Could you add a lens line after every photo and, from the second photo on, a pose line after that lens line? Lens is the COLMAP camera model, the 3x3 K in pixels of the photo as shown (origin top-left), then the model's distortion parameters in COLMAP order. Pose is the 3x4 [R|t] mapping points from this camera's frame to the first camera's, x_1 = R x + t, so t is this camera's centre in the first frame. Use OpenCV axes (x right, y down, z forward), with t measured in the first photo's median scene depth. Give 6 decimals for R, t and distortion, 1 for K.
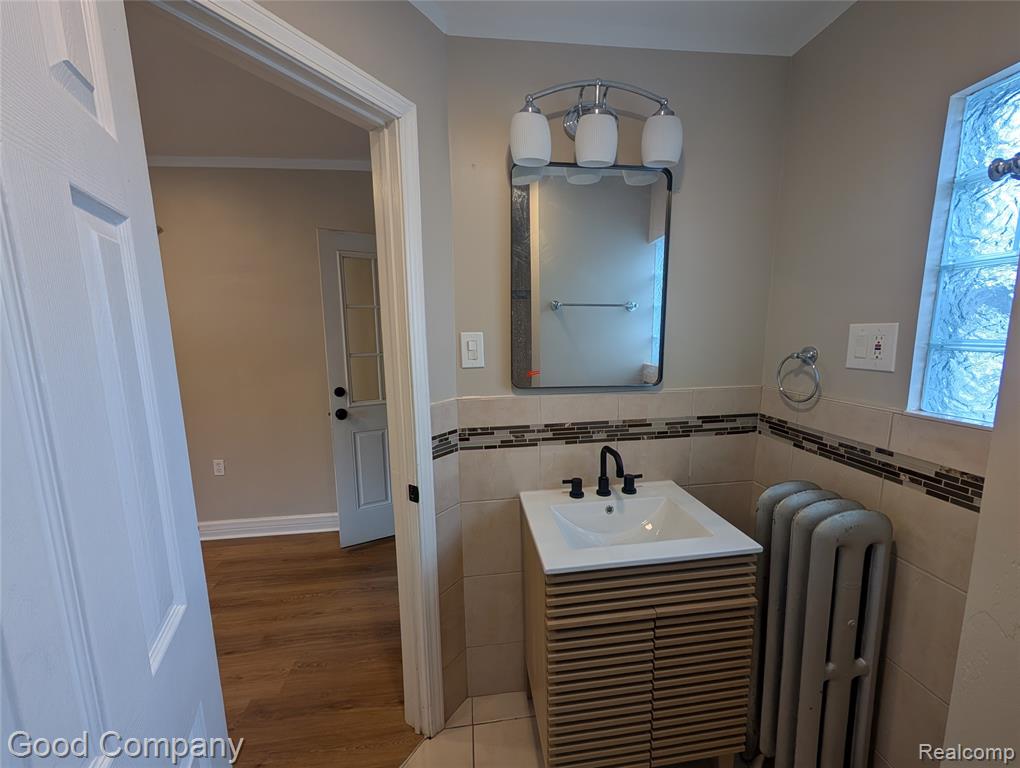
lens RADIAL K [[384.9, 0, 512.4], [0, 384.9, 383.2], [0, 0, 1]] dist [0.001308, 0.000471]
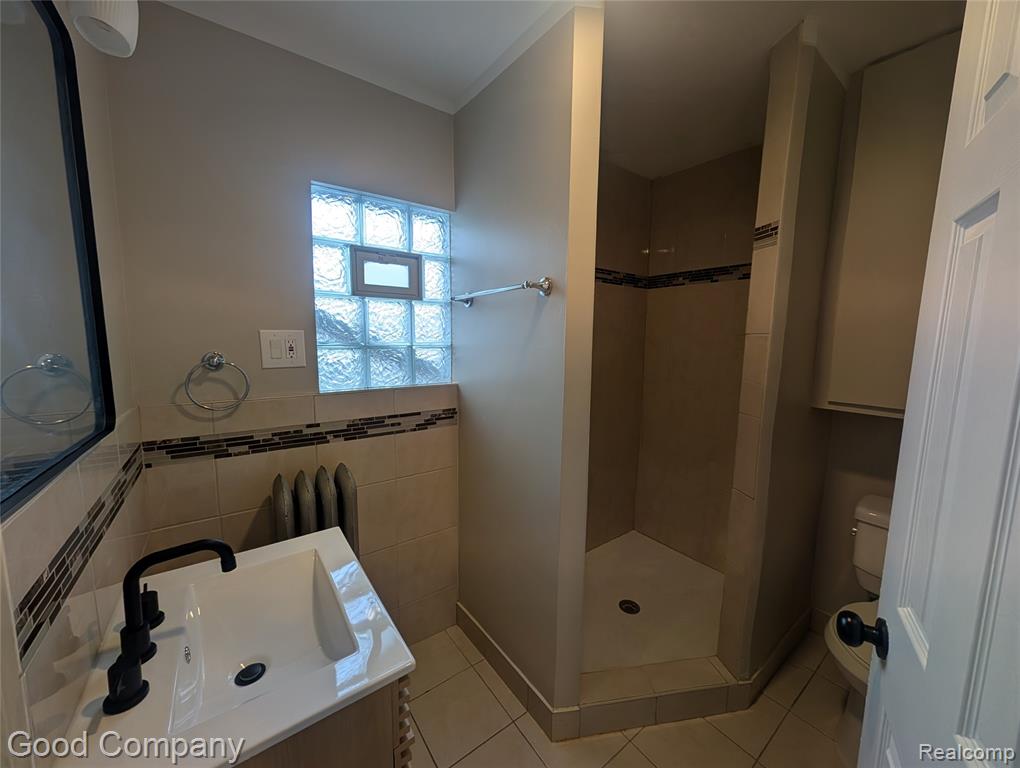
lens RADIAL K [[384.9, 0, 512.4], [0, 384.9, 383.2], [0, 0, 1]] dist [0.001308, 0.000471]
pose [[-0.491238, -0.097741, 0.865524, -0.475896], [0.115116, 0.977683, 0.175742, -0.110965], [-0.863385, 0.185966, -0.469023, 0.899671]]
